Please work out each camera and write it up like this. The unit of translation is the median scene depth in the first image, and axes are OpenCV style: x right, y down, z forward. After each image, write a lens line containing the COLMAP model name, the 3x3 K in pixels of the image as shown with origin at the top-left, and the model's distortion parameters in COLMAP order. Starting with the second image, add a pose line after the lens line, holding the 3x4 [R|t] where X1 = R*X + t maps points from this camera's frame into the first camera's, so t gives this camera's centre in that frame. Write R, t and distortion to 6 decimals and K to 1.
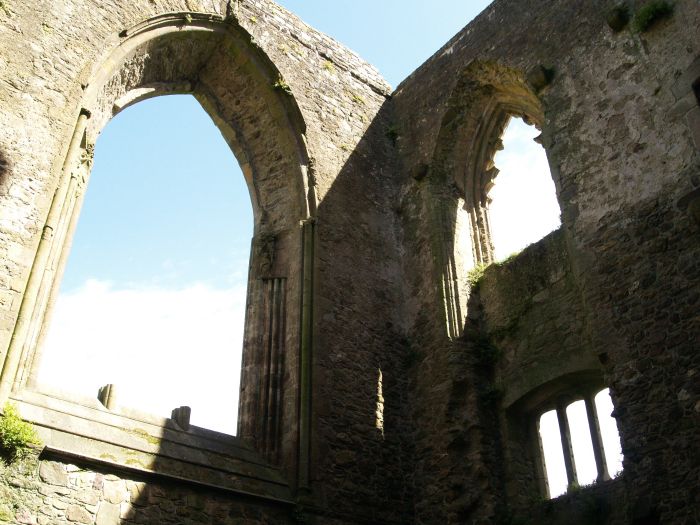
lens RADIAL K [[708.7, 0, 350.0], [0, 708.7, 262.5], [0, 0, 1]] dist [-0.107835, 0.014266]
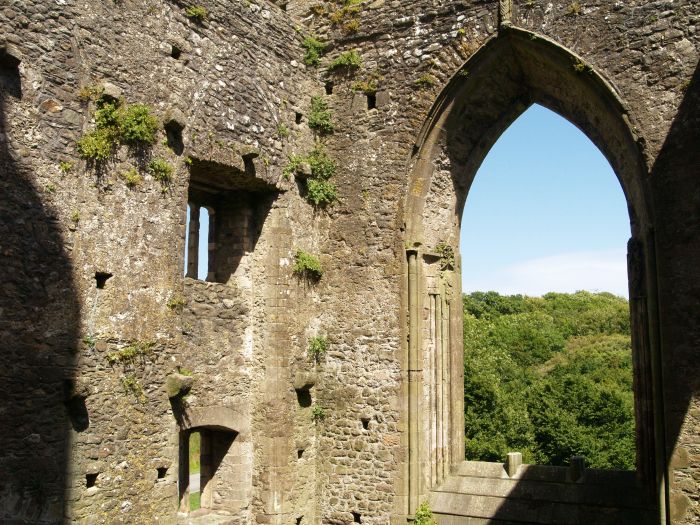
lens RADIAL K [[708.7, 0, 350.0], [0, 708.7, 262.5], [0, 0, 1]] dist [-0.107835, 0.014266]
pose [[0.314455, -0.125738, -0.940908, 0.581185], [0.539169, 0.839447, 0.068013, -0.259750], [0.781290, -0.528696, 0.331762, 0.368347]]
